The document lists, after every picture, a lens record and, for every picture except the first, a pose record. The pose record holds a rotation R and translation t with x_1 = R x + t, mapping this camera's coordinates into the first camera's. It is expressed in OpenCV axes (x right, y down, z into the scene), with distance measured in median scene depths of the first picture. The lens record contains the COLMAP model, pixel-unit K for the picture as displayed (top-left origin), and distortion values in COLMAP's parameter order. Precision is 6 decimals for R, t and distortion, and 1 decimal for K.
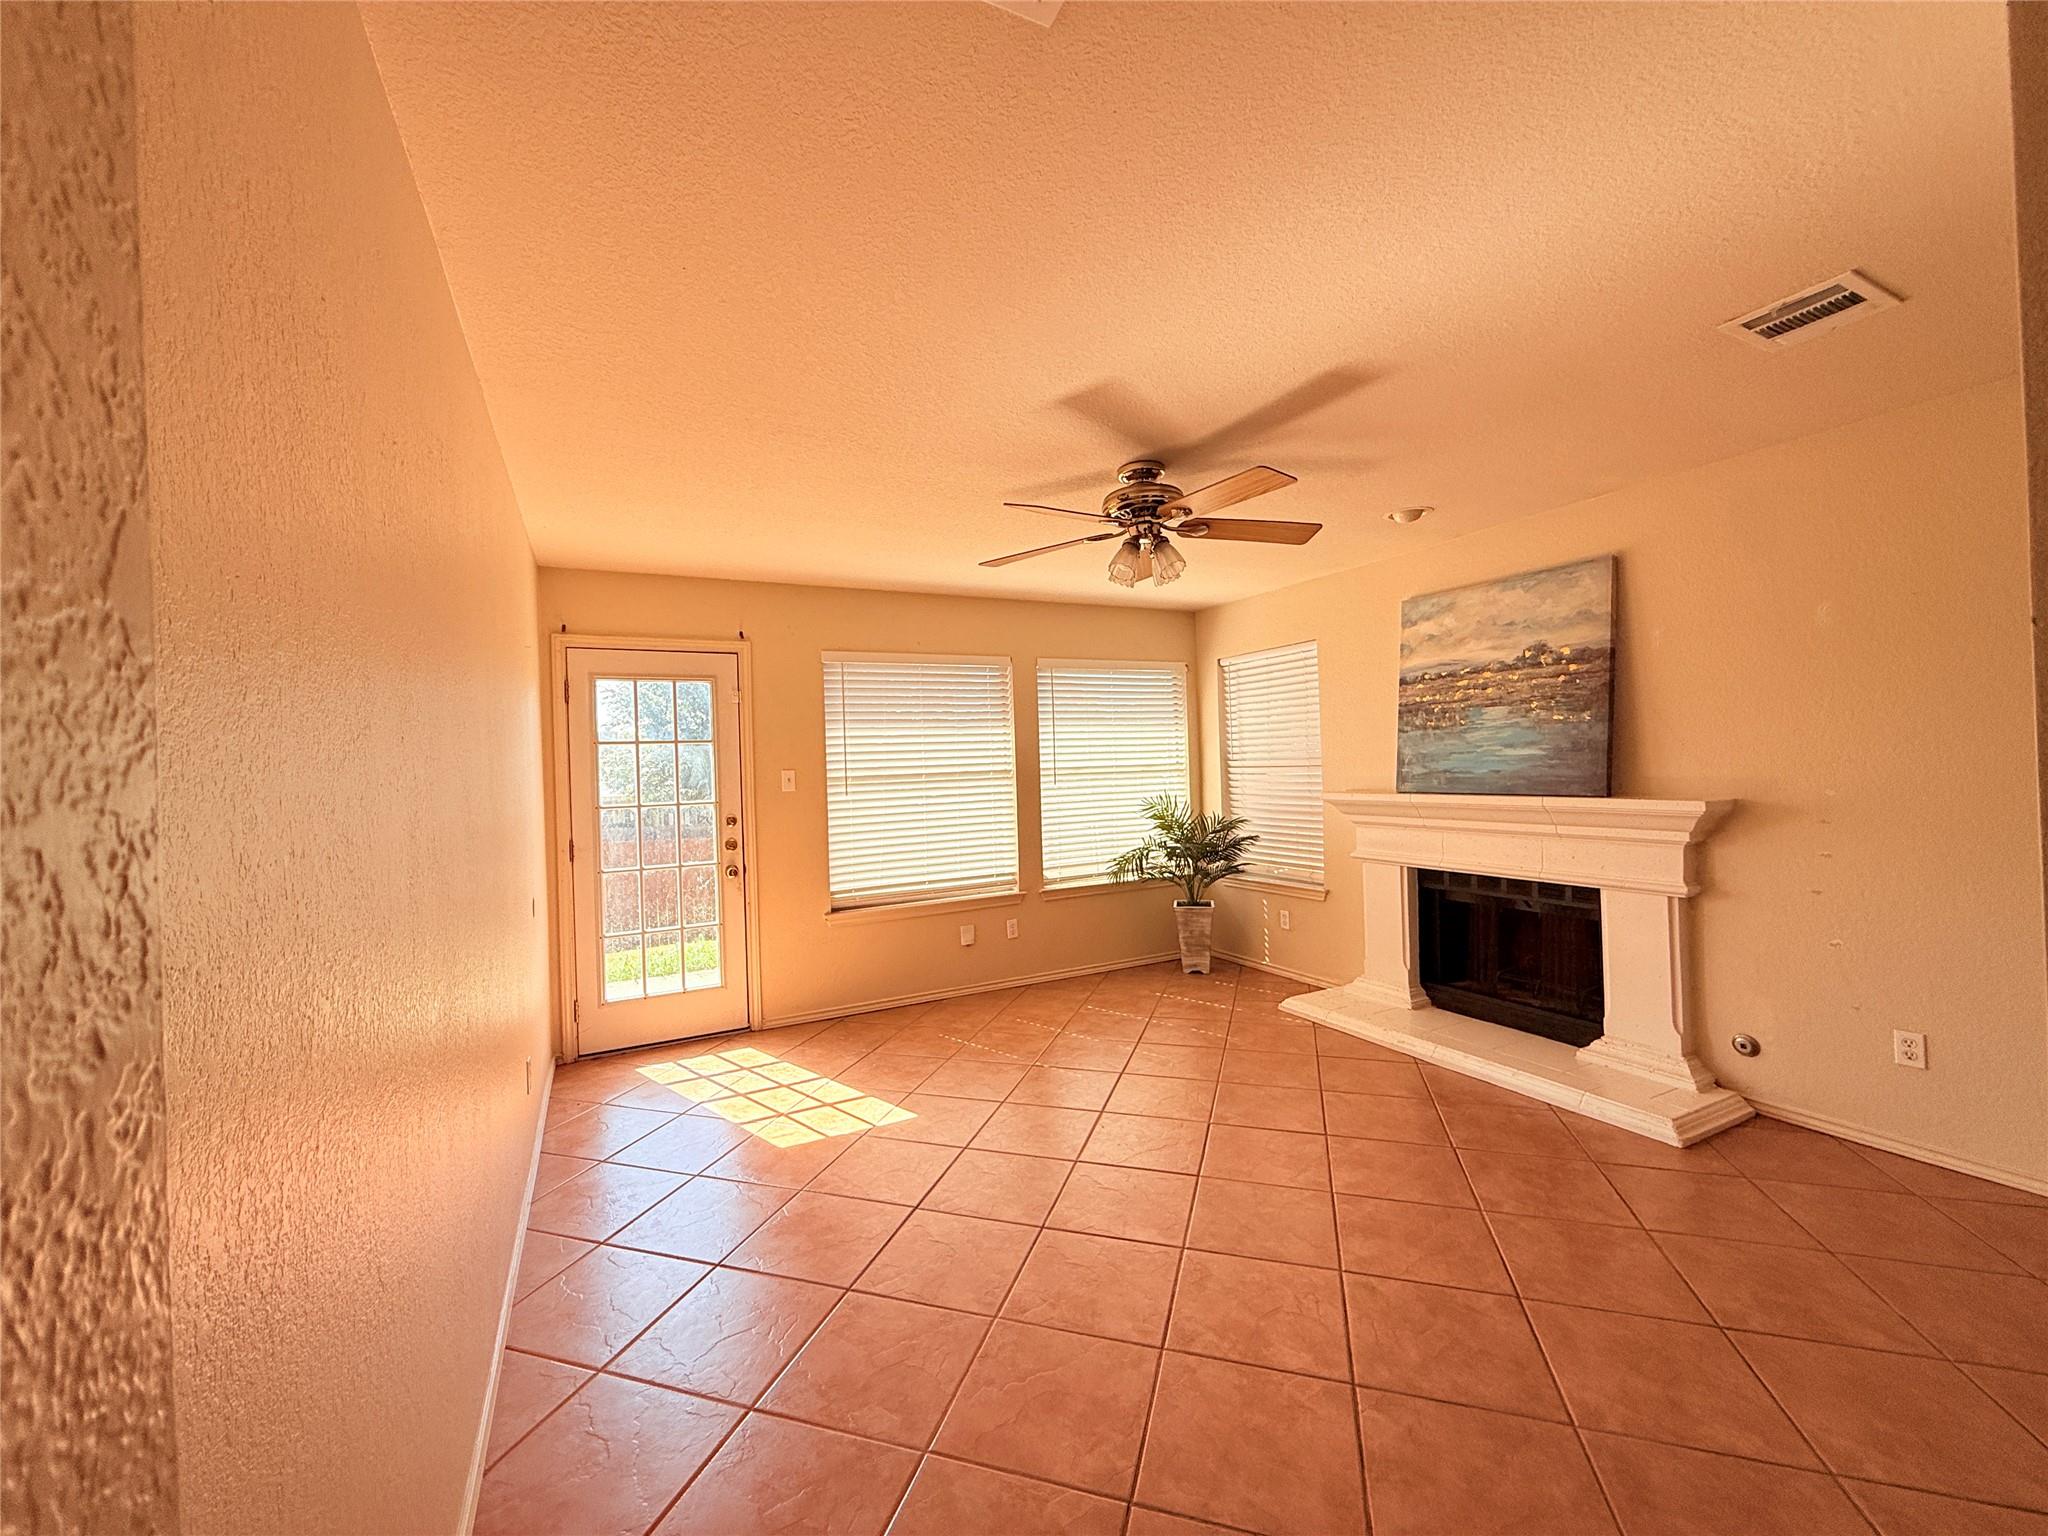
lens RADIAL K [[814.4, 0, 1046.1], [0, 814.4, 767.2], [0, 0, 1]] dist [-0.003503, 0.000437]
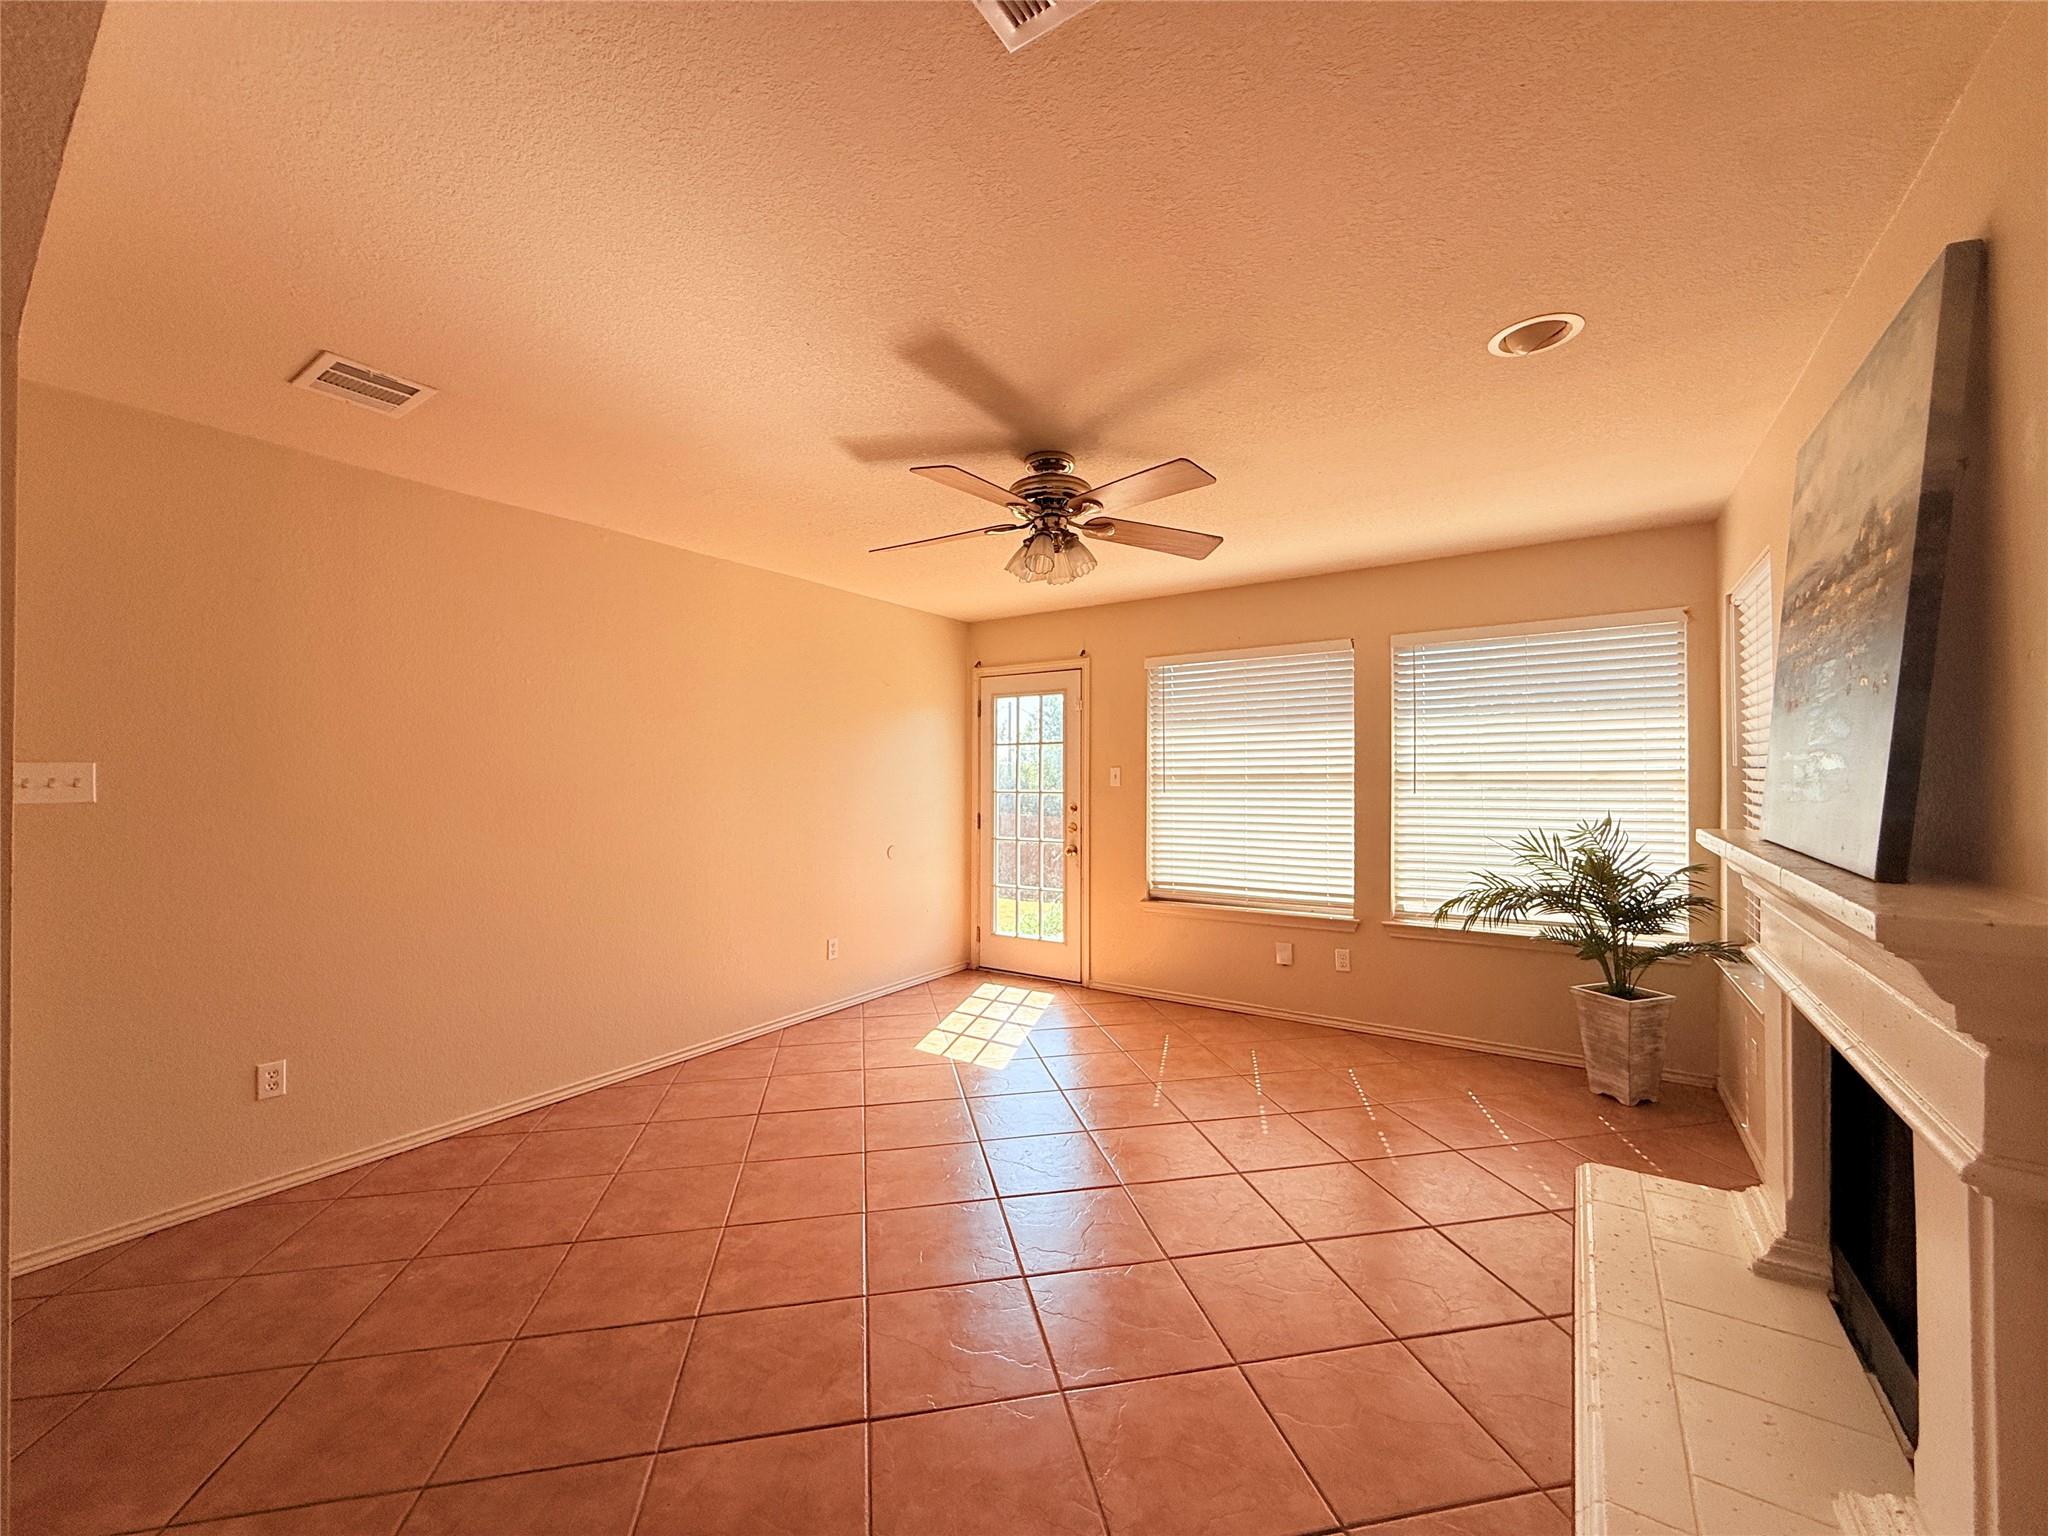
lens RADIAL K [[814.4, 0, 993.2], [0, 814.4, 769.6], [0, 0, 1]] dist [-0.003503, 0.000437]
pose [[0.471764, 0.026089, -0.881339, 0.610151], [-0.012078, 0.999660, 0.023126, -0.017783], [0.881642, -0.000265, 0.471919, 0.321124]]
